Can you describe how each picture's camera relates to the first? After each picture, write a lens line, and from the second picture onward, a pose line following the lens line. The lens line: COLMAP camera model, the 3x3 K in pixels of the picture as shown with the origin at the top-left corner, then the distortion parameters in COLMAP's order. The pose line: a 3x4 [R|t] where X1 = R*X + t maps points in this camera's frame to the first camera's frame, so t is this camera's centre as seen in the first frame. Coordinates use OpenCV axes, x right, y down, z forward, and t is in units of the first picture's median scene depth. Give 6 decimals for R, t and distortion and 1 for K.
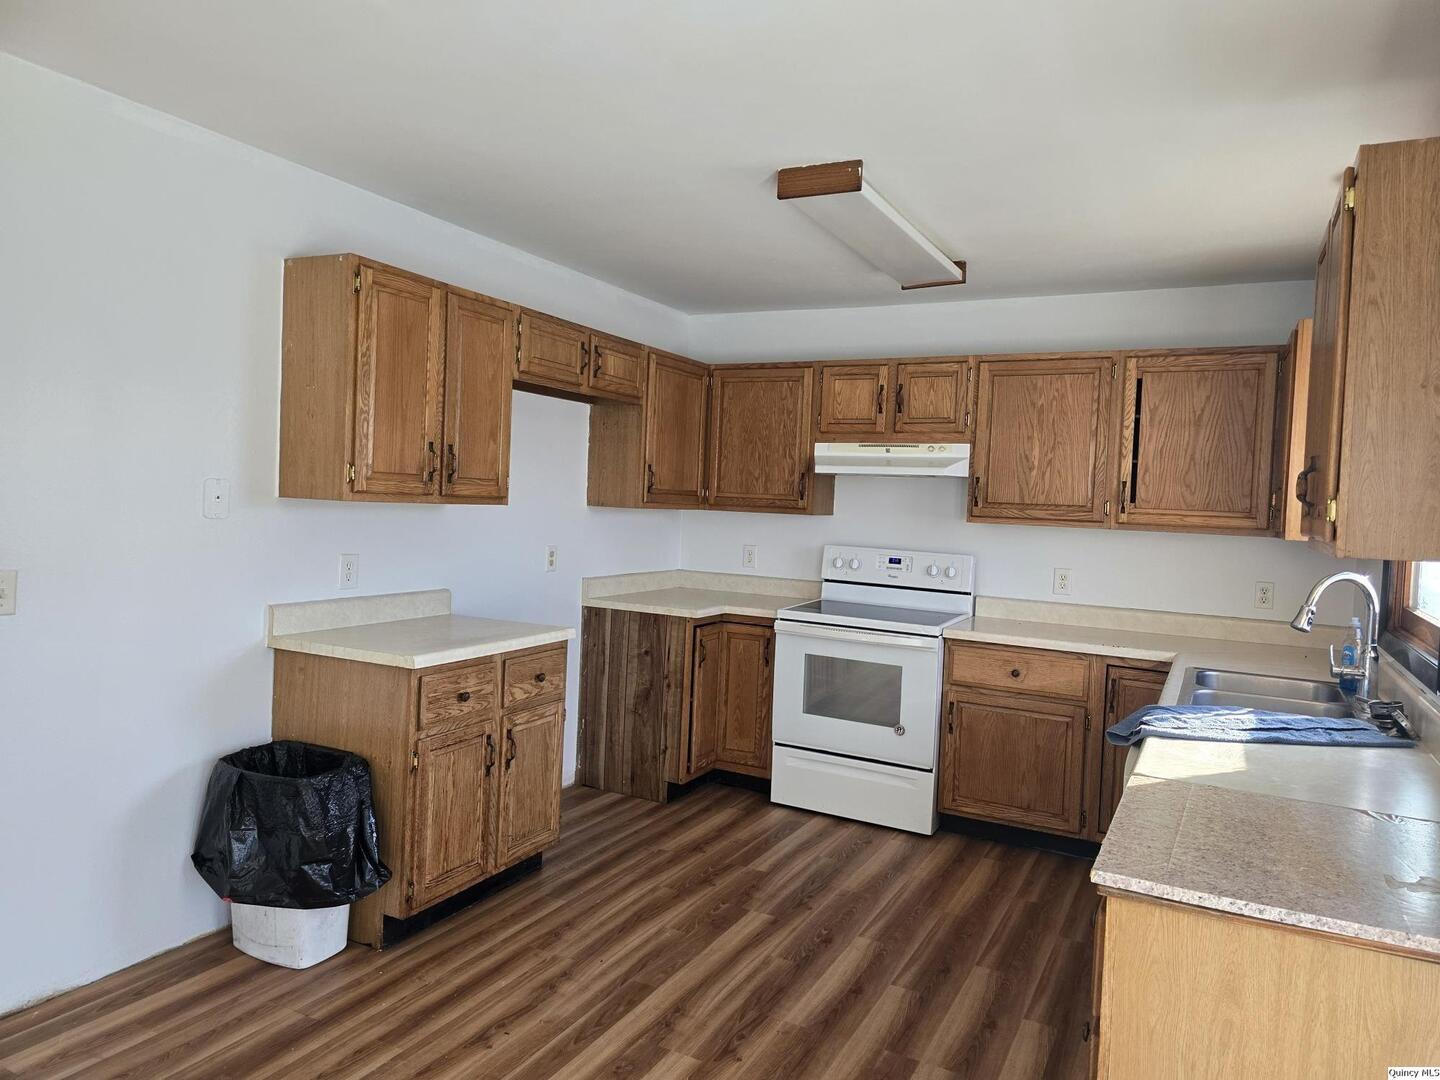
lens RADIAL K [[959.5, 0, 722.6], [0, 959.5, 530.4], [0, 0, 1]] dist [0.086421, -0.066400]
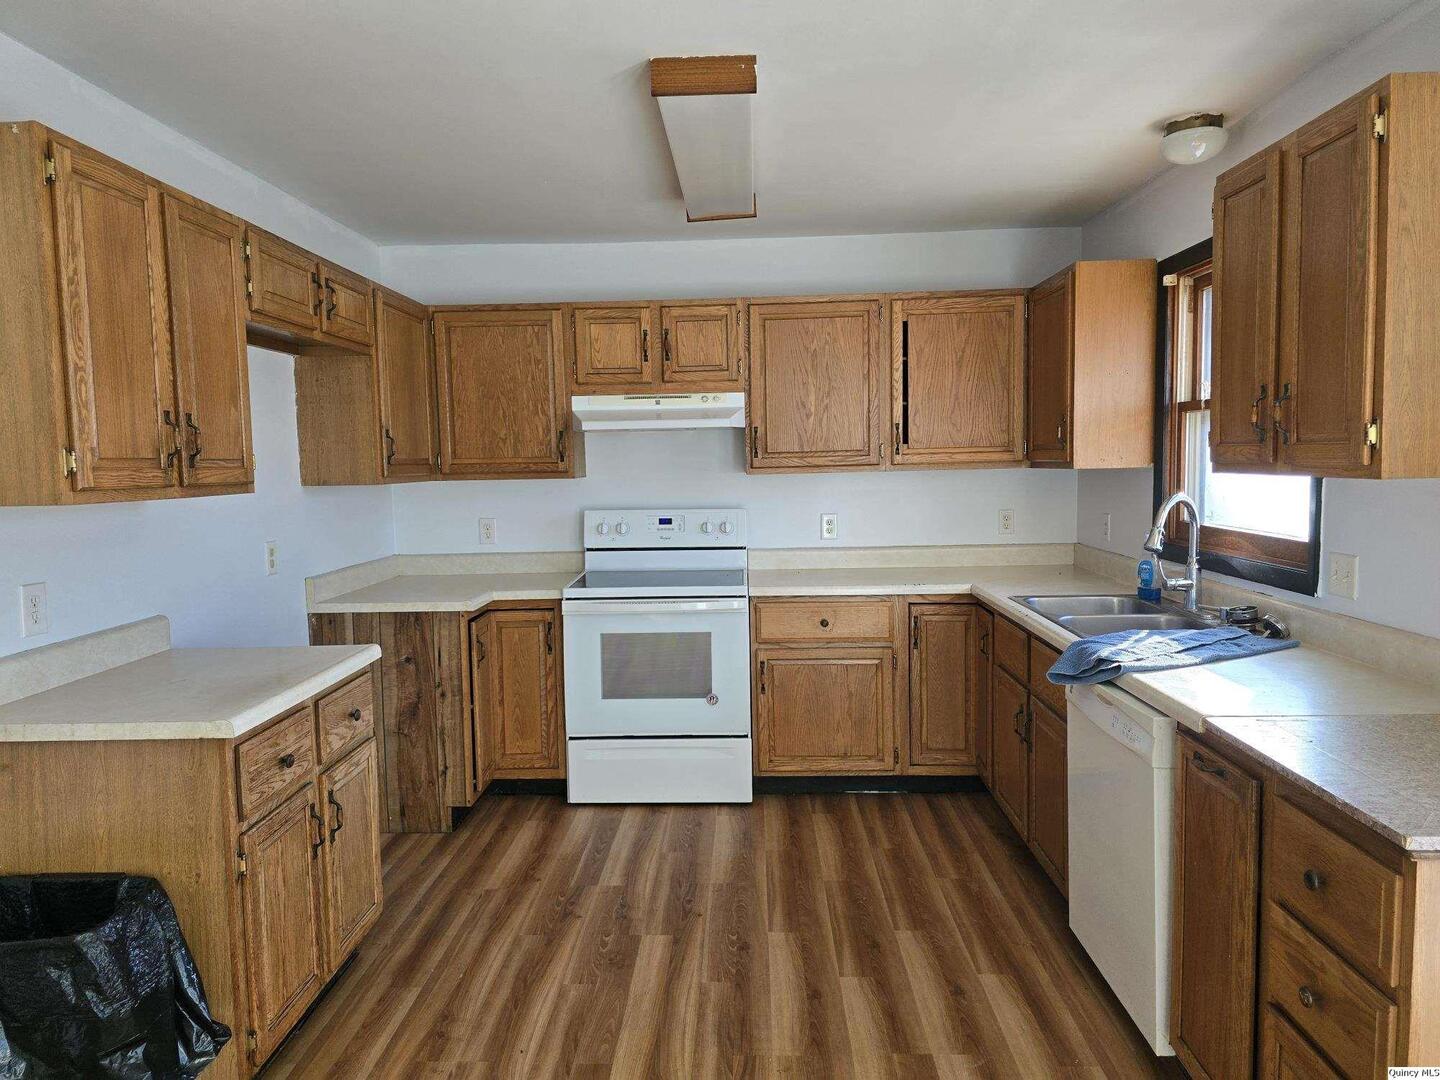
lens RADIAL K [[970.5, 0, 703.4], [0, 970.5, 534.9], [0, 0, 1]] dist [0.097099, -0.075437]
pose [[0.905340, -0.095722, 0.413759, -0.208055], [0.075054, 0.994995, 0.065964, -0.016808], [-0.418002, -0.028666, 0.907994, 0.152334]]
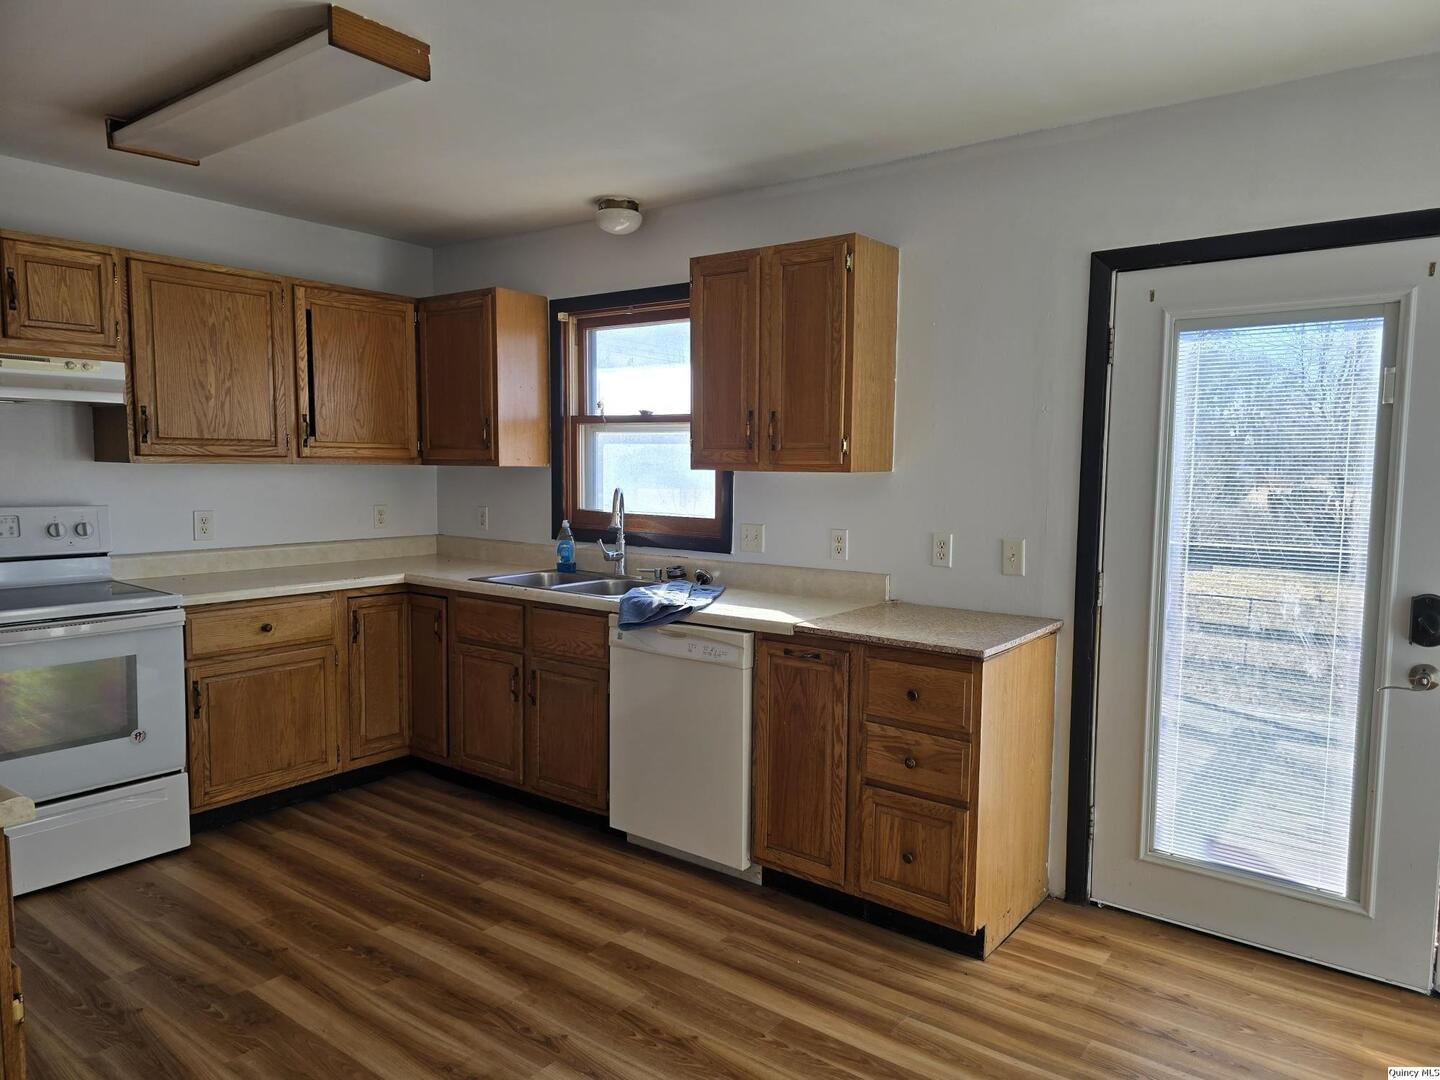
lens RADIAL K [[982.3, 0, 724.7], [0, 982.3, 548.9], [0, 0, 1]] dist [0.083186, -0.072352]
pose [[0.176119, -0.128697, 0.975920, -0.514749], [0.030808, 0.991652, 0.125211, -0.028885], [-0.983887, 0.008014, 0.178614, 0.406683]]
